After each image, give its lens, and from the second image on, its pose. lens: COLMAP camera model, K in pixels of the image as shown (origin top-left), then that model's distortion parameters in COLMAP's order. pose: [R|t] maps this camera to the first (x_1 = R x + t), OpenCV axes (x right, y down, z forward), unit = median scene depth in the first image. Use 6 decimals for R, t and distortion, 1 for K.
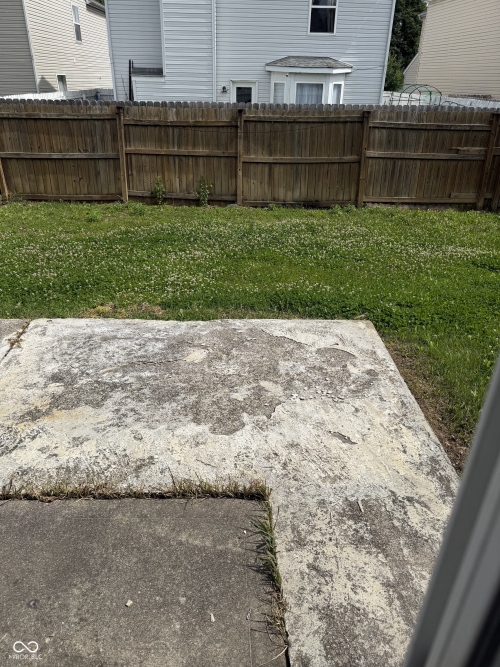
lens RADIAL K [[483.4, 0, 250.9], [0, 483.4, 336.0], [0, 0, 1]] dist [0.070278, -0.002613]
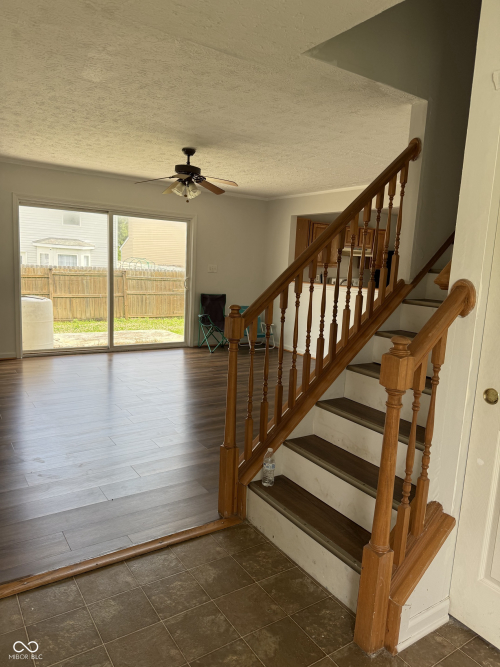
lens RADIAL K [[483.4, 0, 252.0], [0, 483.4, 334.6], [0, 0, 1]] dist [0.070278, -0.002613]
pose [[0.840606, -0.063674, 0.537891, -0.331404], [0.222351, 0.946100, -0.235490, 0.285761], [-0.493904, 0.317555, 0.809455, -0.597879]]
